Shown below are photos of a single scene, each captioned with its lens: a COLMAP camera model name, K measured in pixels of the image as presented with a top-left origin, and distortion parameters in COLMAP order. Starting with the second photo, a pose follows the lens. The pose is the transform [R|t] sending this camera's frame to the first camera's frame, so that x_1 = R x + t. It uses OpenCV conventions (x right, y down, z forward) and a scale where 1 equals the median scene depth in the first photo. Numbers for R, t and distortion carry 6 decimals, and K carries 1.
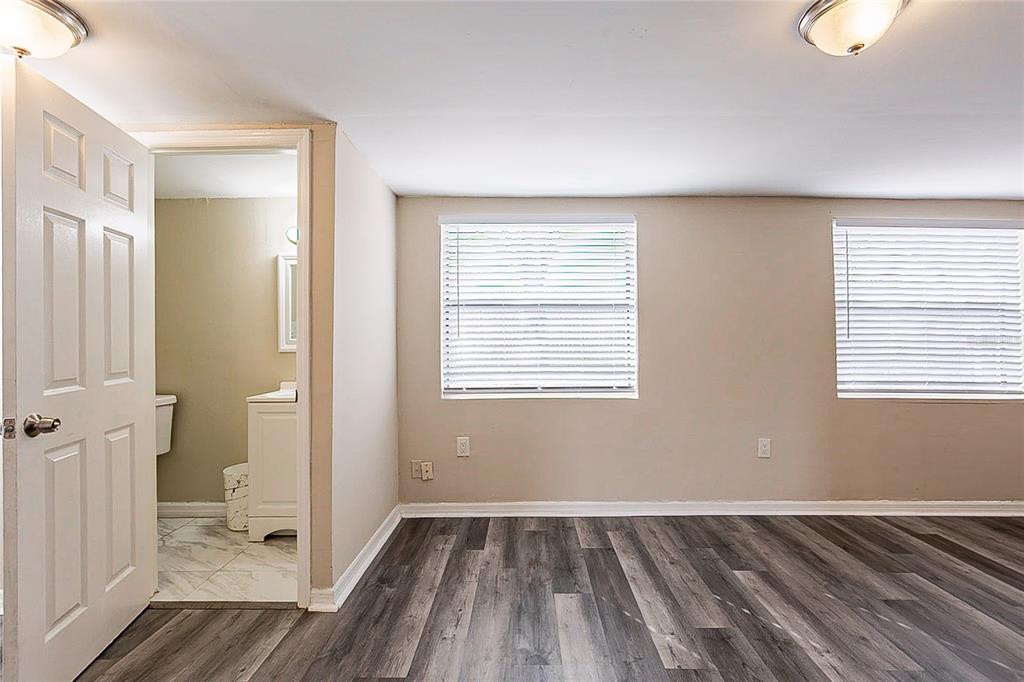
lens RADIAL K [[470.2, 0, 512.0], [0, 470.2, 341.0], [0, 0, 1]] dist [-0.002357, -0.000205]
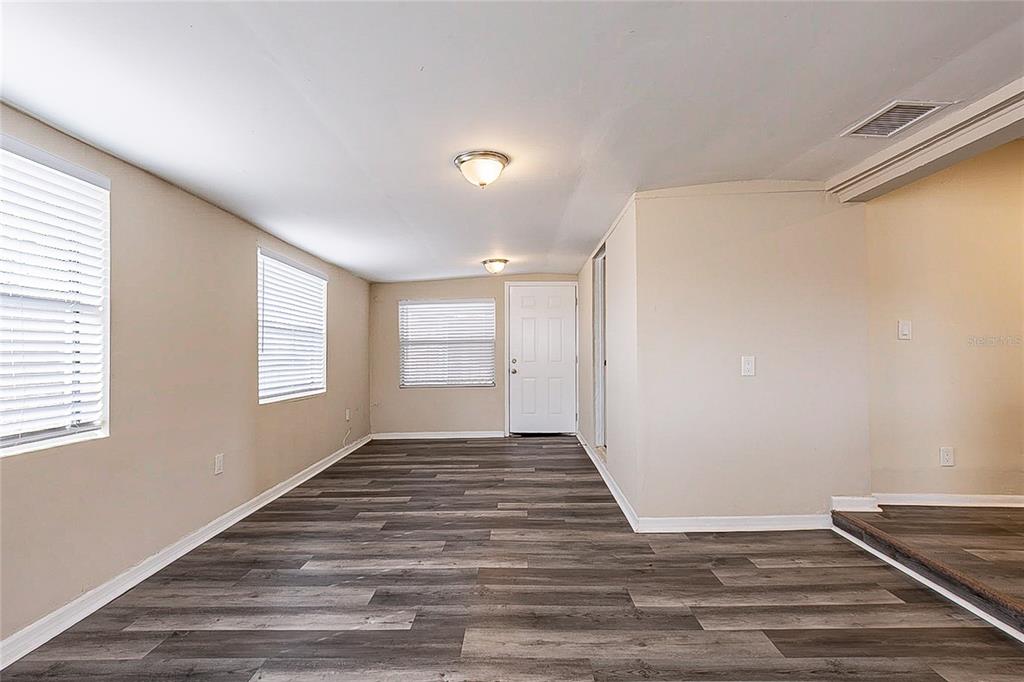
lens RADIAL K [[471.5, 0, 505.5], [0, 471.5, 353.0], [0, 0, 1]] dist [0.002466, 0.000641]
pose [[0.018312, -0.002550, 0.999829, -0.487269], [0.014047, 0.999899, 0.002293, 0.001659], [-0.999734, 0.014003, 0.018346, 0.416051]]
